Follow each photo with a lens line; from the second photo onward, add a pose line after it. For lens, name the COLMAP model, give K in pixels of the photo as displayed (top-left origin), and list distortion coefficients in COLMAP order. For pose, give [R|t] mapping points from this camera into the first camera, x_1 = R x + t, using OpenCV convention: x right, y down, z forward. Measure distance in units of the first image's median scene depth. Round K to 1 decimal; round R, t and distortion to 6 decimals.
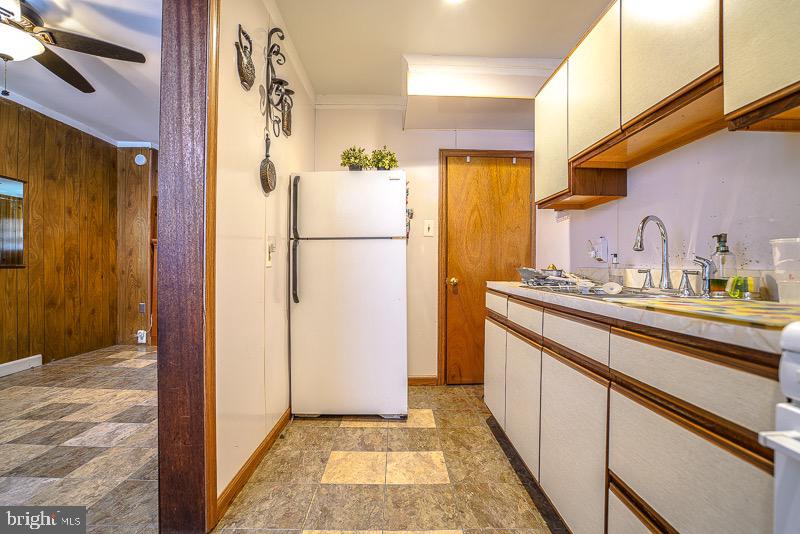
lens RADIAL K [[363.9, 0, 400.0], [0, 363.9, 267.0], [0, 0, 1]] dist [-0.060886, 0.020644]
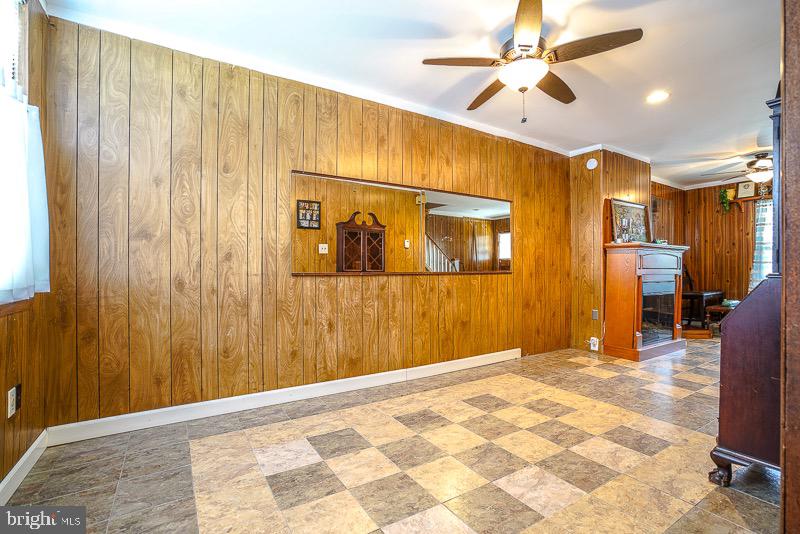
lens RADIAL K [[368.5, 0, 394.7], [0, 368.5, 272.6], [0, 0, 1]] dist [-0.083144, 0.029764]
pose [[0.507292, -0.001631, -0.861772, -0.191055], [0.002206, 0.999997, -0.000594, -0.001613], [0.861771, -0.001600, 0.507295, 0.021657]]
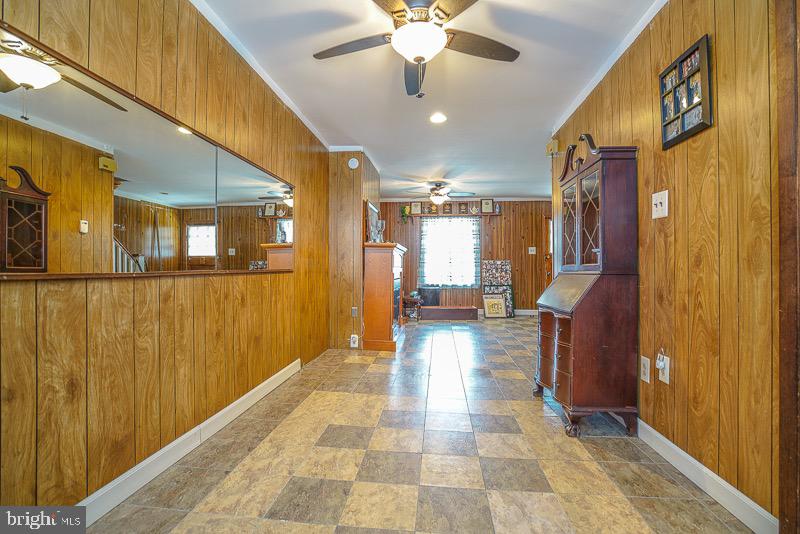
lens RADIAL K [[366.7, 0, 401.5], [0, 366.7, 267.4], [0, 0, 1]] dist [-0.064514, 0.025827]
pose [[0.993607, -0.004579, -0.112801, -0.605814], [0.003938, 0.999975, -0.005899, -0.004421], [0.112825, 0.005417, 0.993600, -0.011545]]
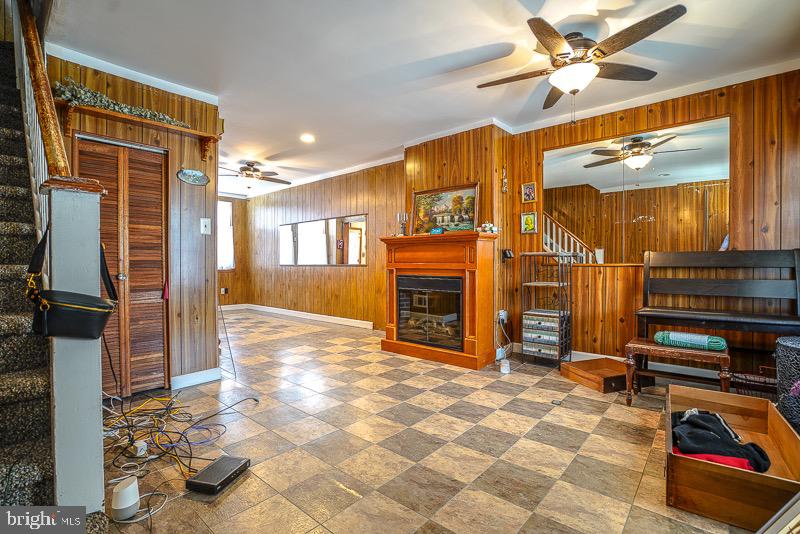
lens RADIAL K [[368.5, 0, 394.7], [0, 368.5, 272.6], [0, 0, 1]] dist [-0.083144, 0.029764]
pose [[-0.670581, 0.012187, -0.741736, 0.111850], [-0.007480, 0.999703, 0.023189, -0.008281], [0.741799, 0.021098, -0.670291, 2.119758]]
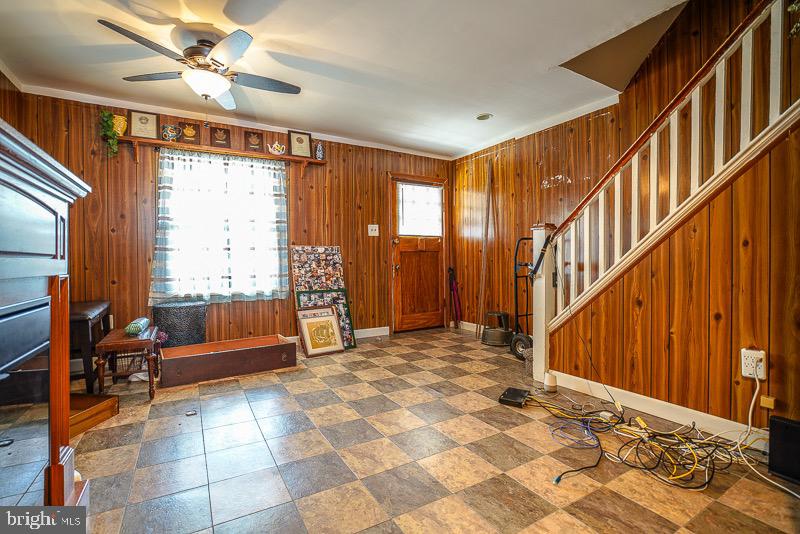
lens RADIAL K [[366.7, 0, 401.5], [0, 366.7, 267.4], [0, 0, 1]] dist [-0.064514, 0.025827]
pose [[0.862464, -0.021843, 0.505646, -0.663881], [0.014131, 0.999718, 0.019083, -0.004424], [-0.505920, -0.009313, 0.862530, 1.089203]]
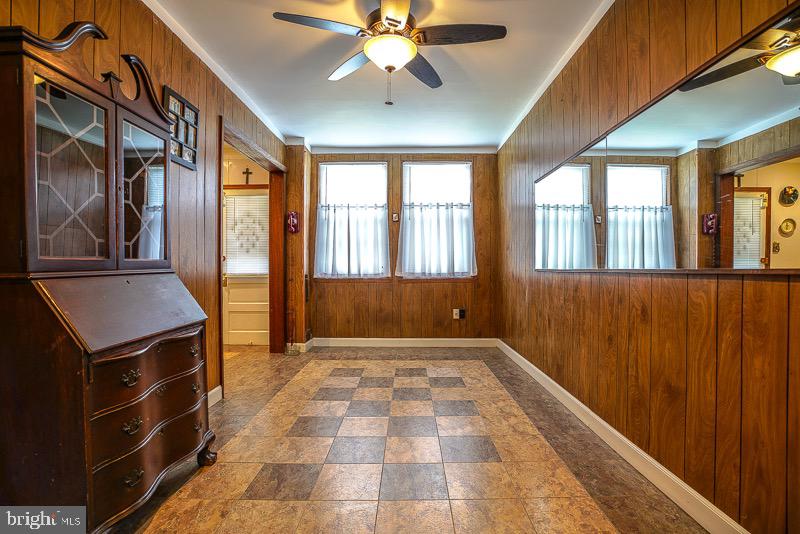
lens RADIAL K [[376.2, 0, 406.1], [0, 376.2, 266.7], [0, 0, 1]] dist [-0.061292, 0.024945]
pose [[-0.999755, -0.004869, 0.021587, -0.684916], [-0.004840, 0.999987, 0.001407, -0.007058], [-0.021594, 0.001303, -0.999766, 1.196396]]
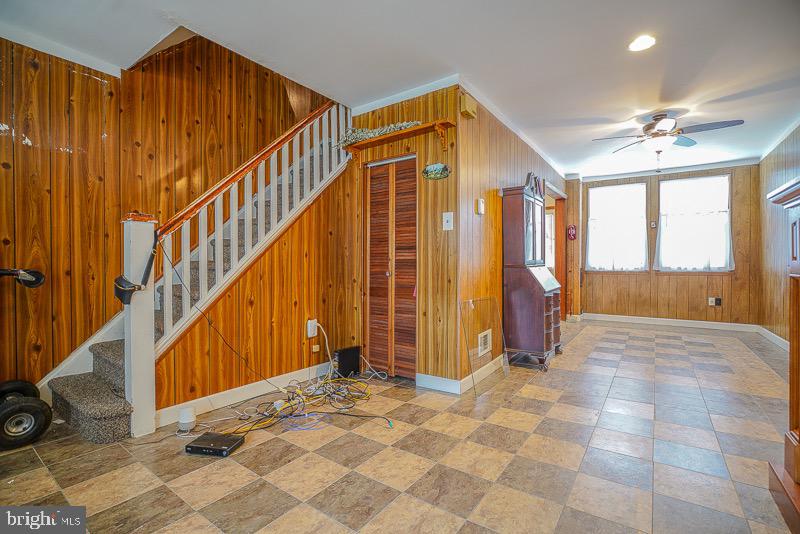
lens RADIAL K [[366.7, 0, 401.5], [0, 366.7, 267.4], [0, 0, 1]] dist [-0.064514, 0.025827]
pose [[-0.806702, -0.012365, 0.590829, -0.655118], [-0.002682, 0.999847, 0.017263, -0.008907], [-0.590952, 0.012341, -0.806612, 1.898790]]
